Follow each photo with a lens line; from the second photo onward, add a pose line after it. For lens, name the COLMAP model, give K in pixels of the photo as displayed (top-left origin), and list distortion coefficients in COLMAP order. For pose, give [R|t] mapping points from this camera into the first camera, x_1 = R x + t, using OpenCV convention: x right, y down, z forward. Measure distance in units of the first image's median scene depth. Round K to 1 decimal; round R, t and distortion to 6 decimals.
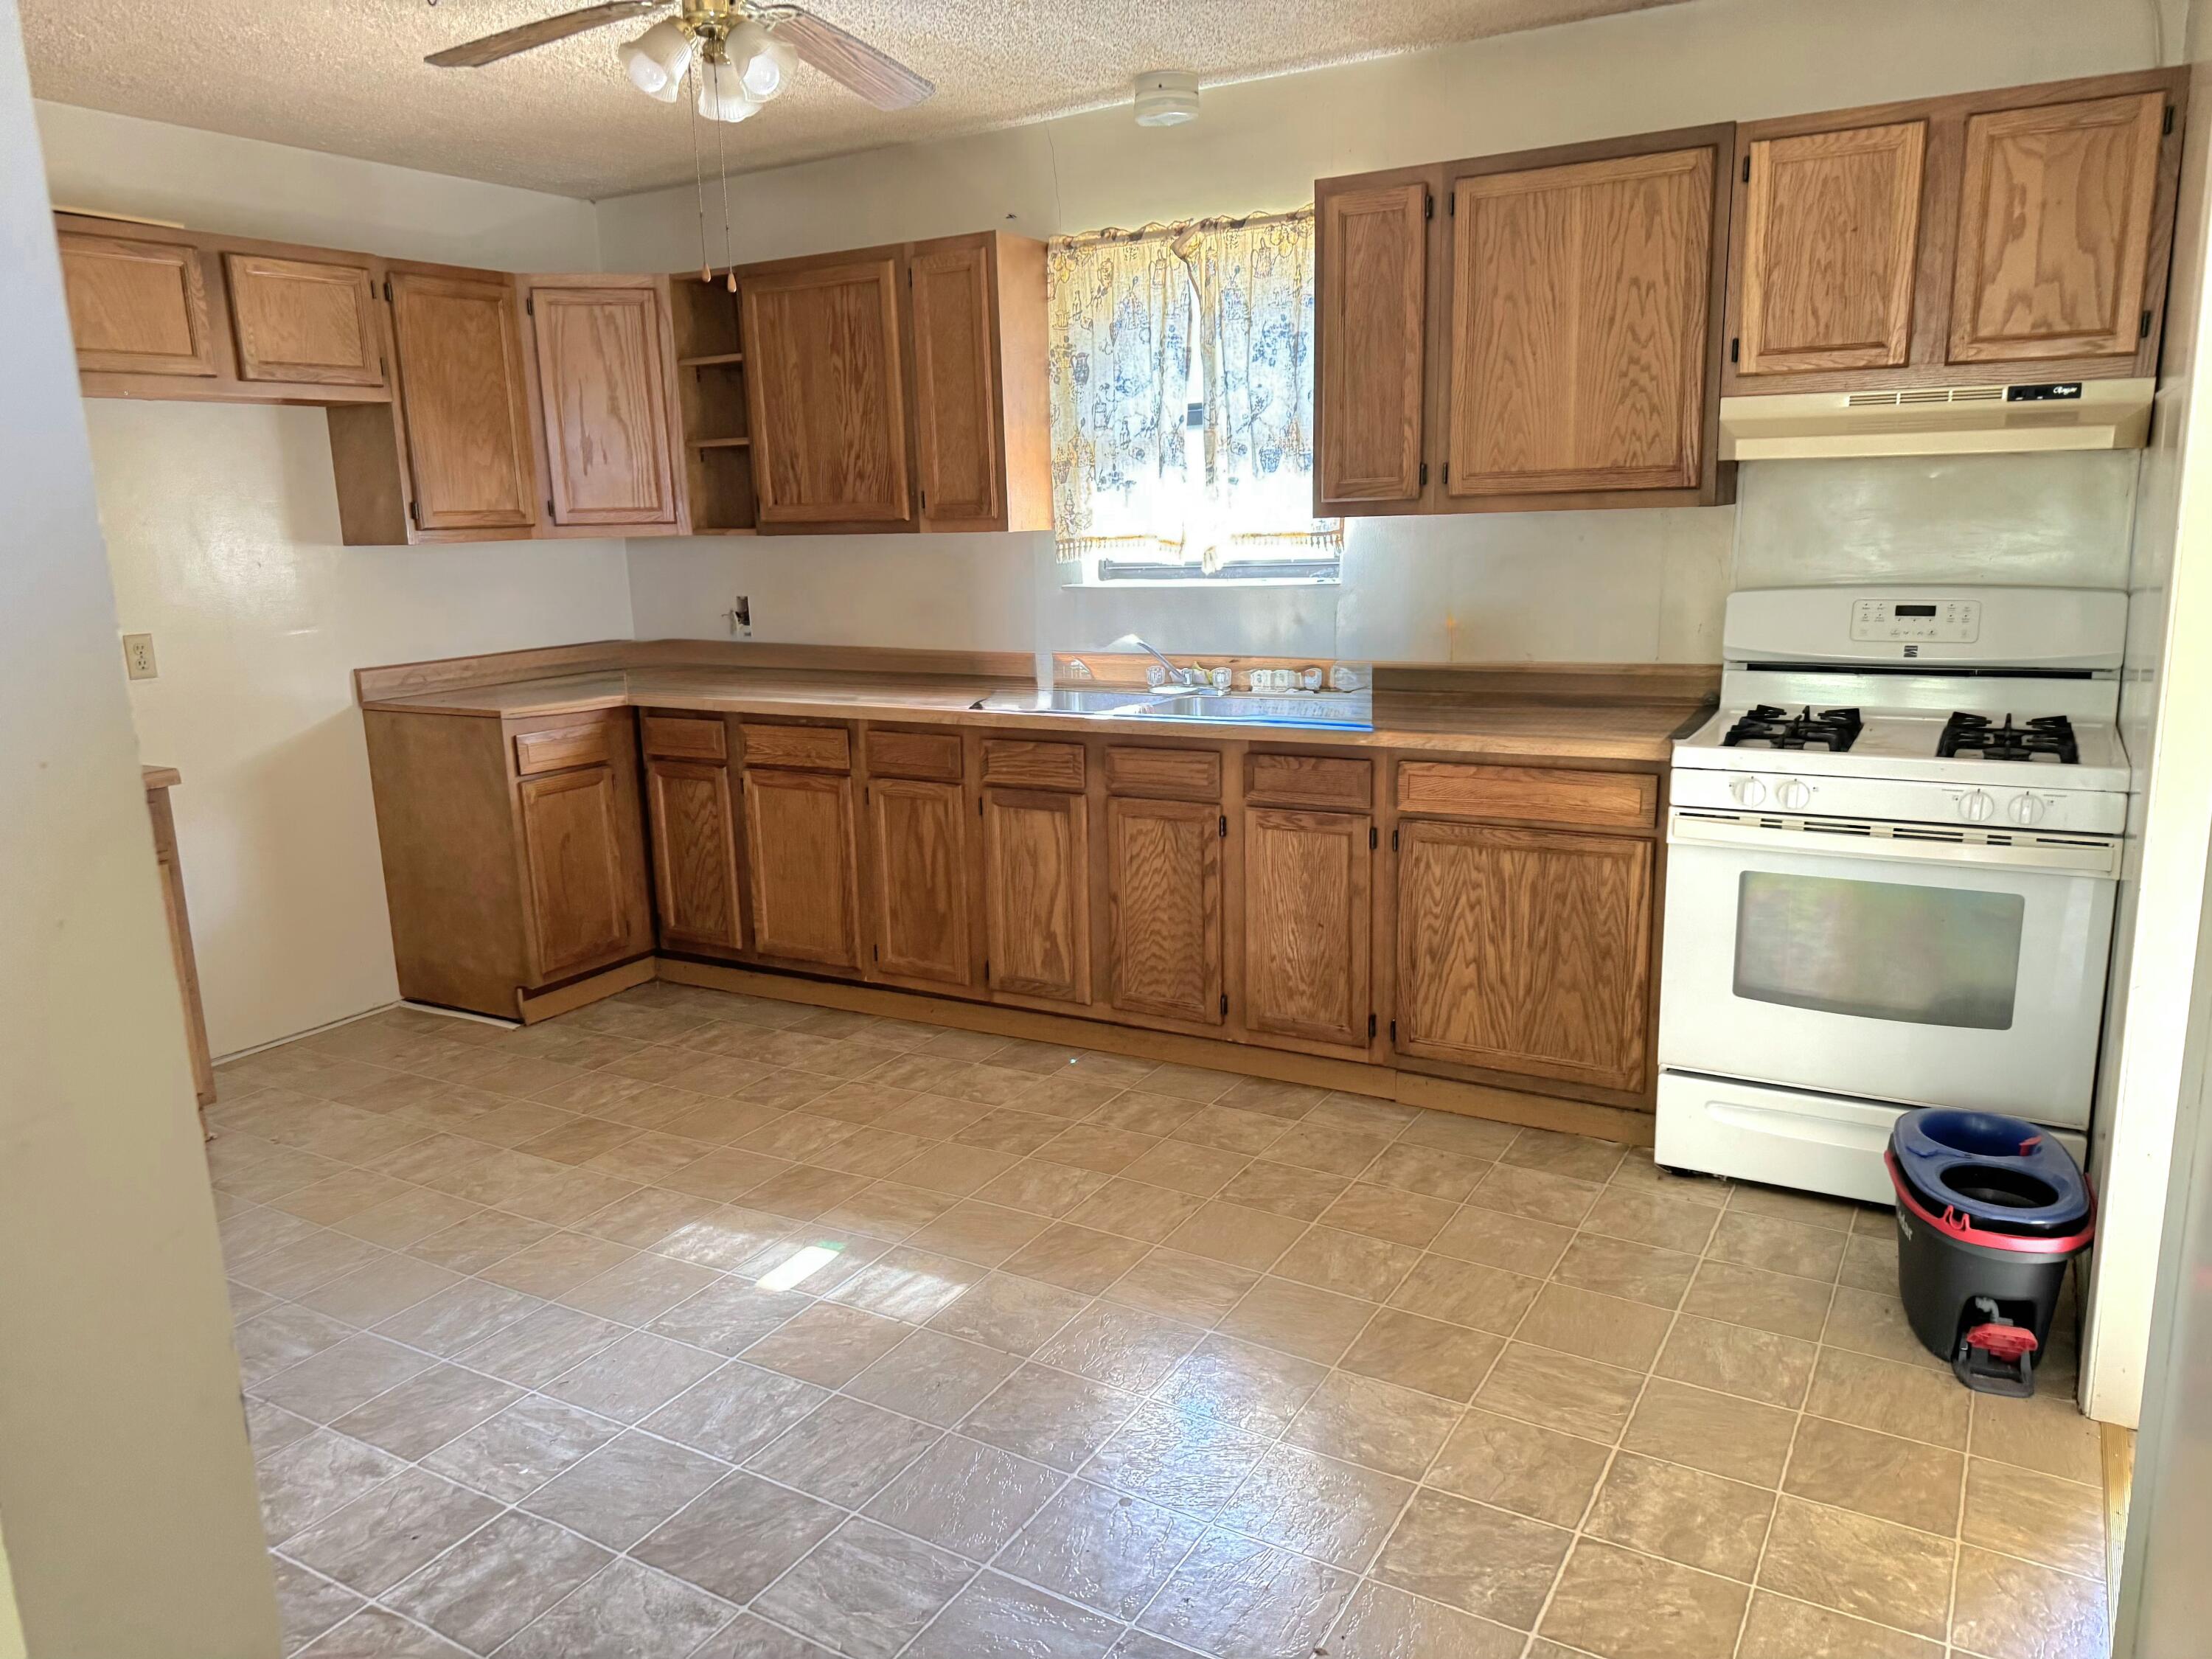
lens RADIAL K [[1543.3, 0, 1121.4], [0, 1543.3, 835.4], [0, 0, 1]] dist [0.051884, -0.081406]
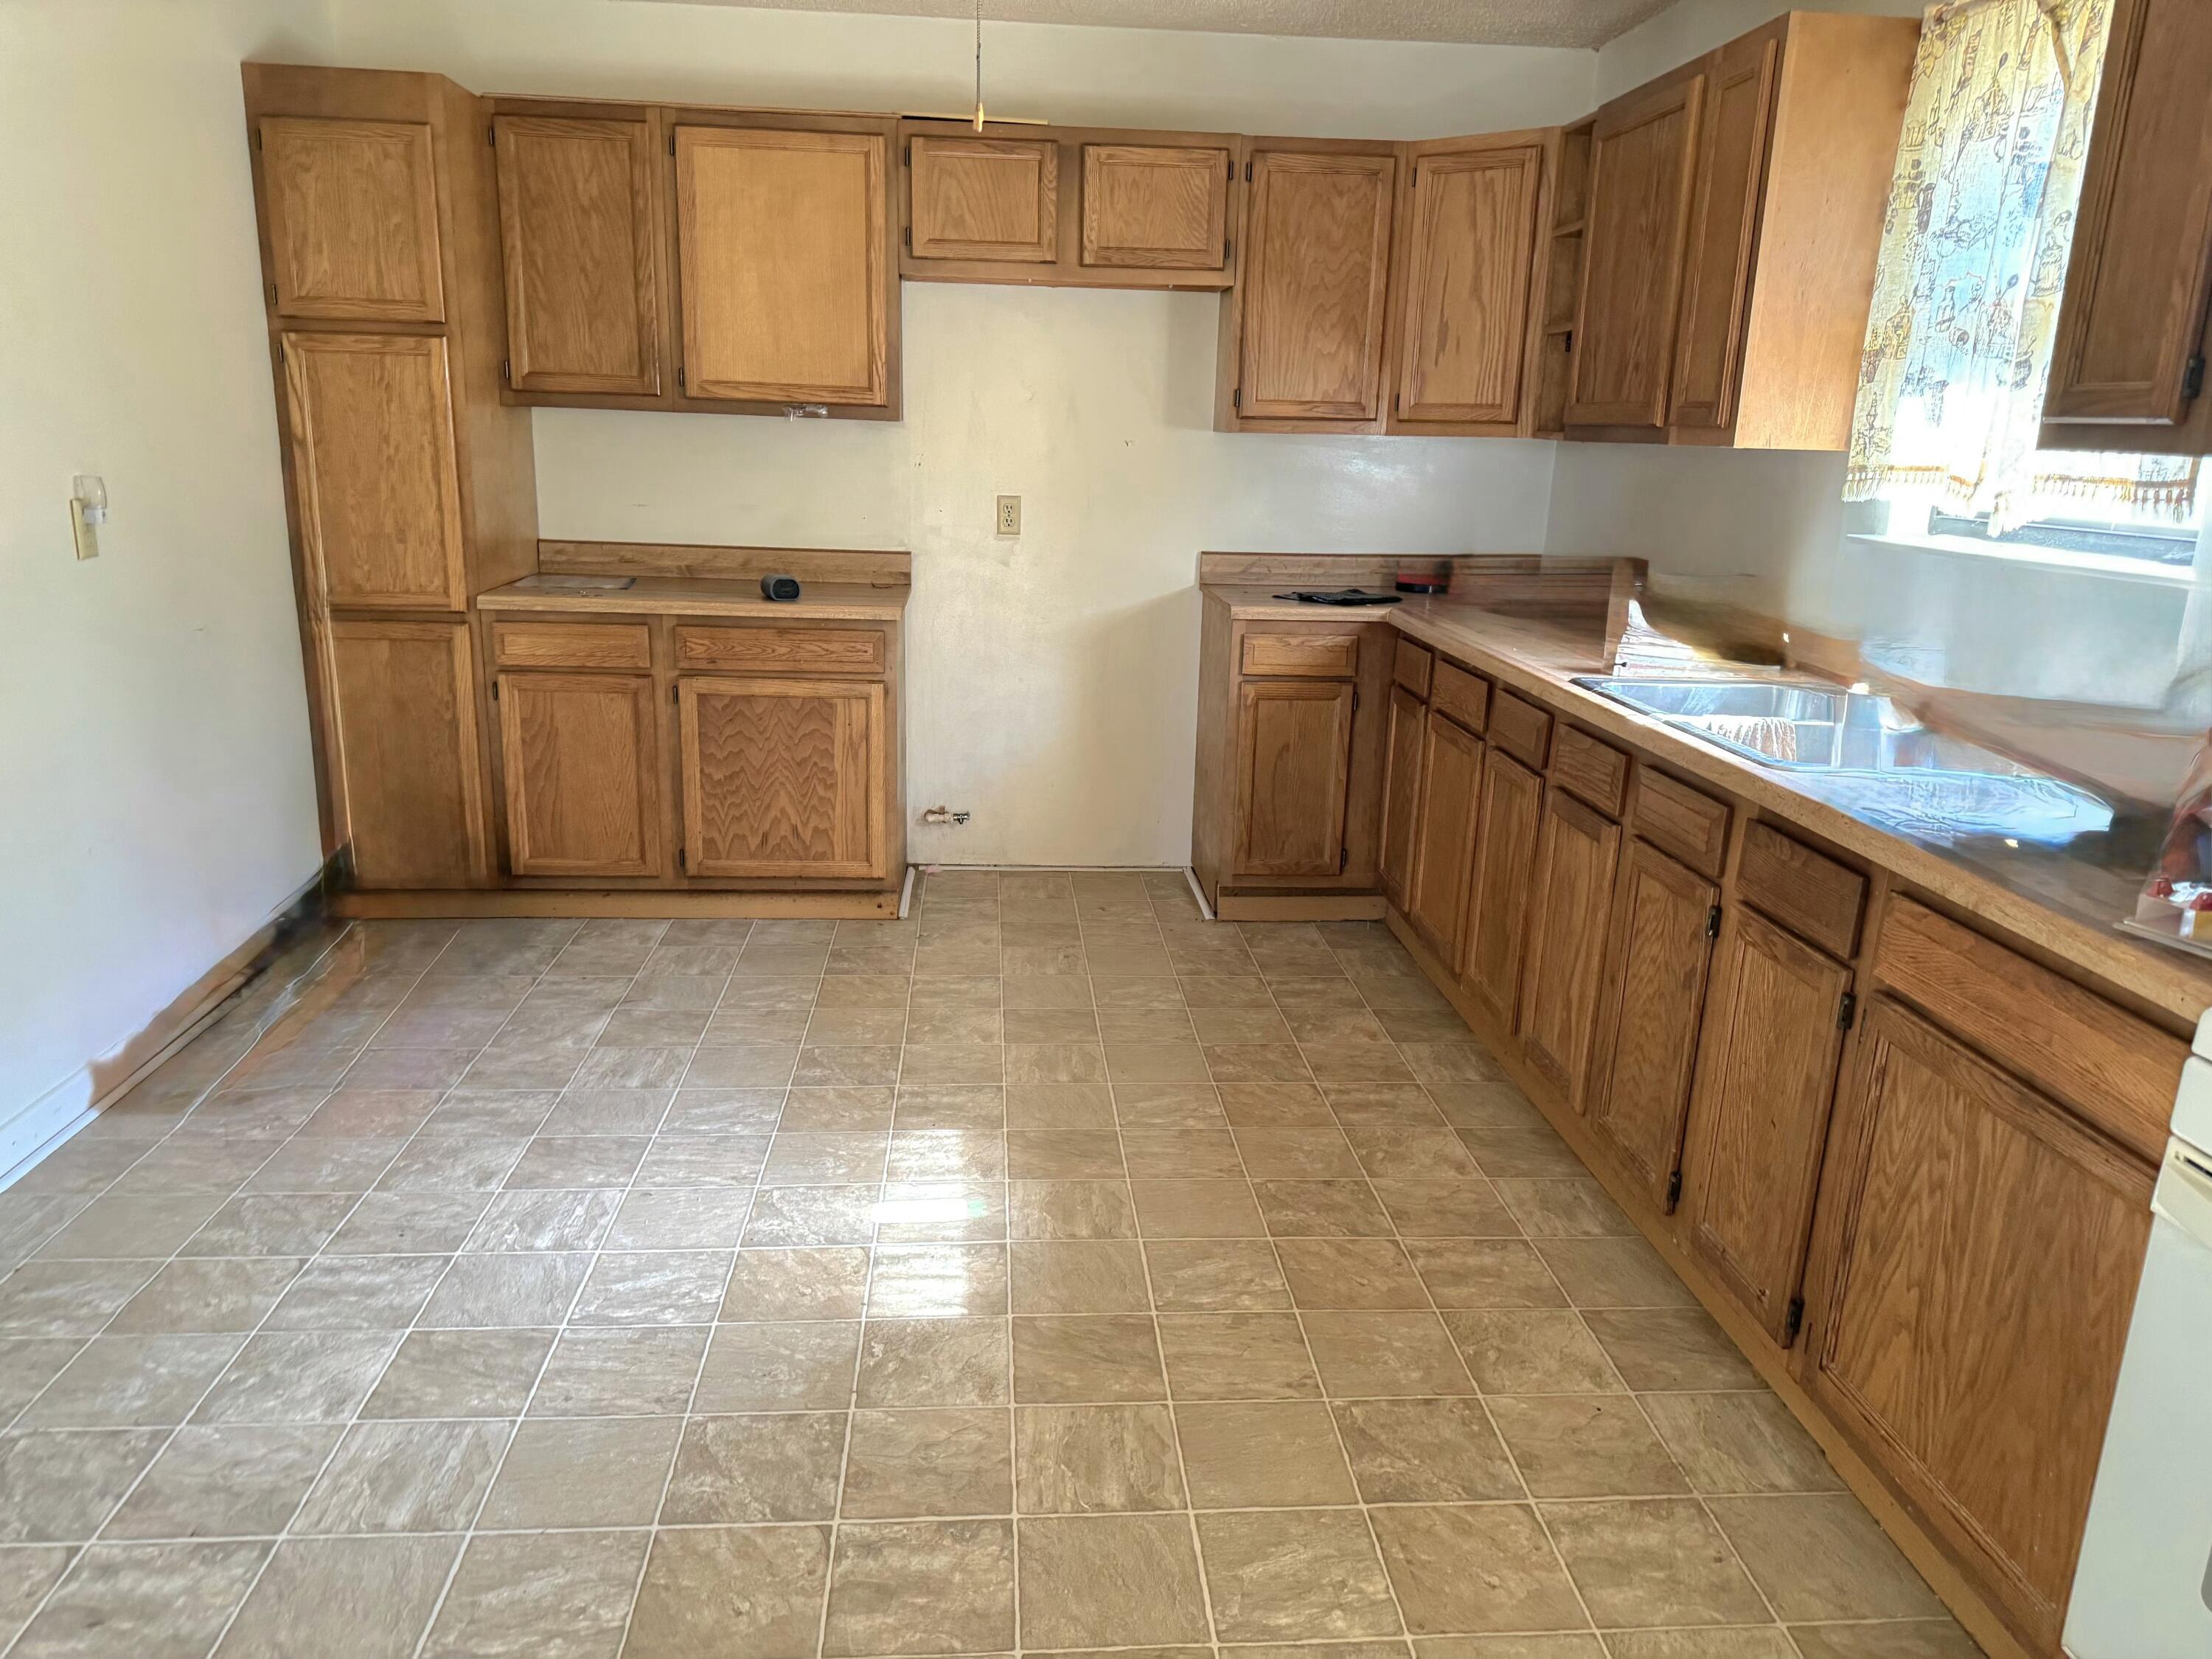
lens RADIAL K [[1543.3, 0, 1051.7], [0, 1543.3, 841.1], [0, 0, 1]] dist [0.051884, -0.081406]
pose [[0.565017, 0.258334, -0.783594, 0.359772], [-0.214210, 0.963083, 0.163050, -0.074251], [0.796787, 0.075728, 0.599496, 0.345419]]
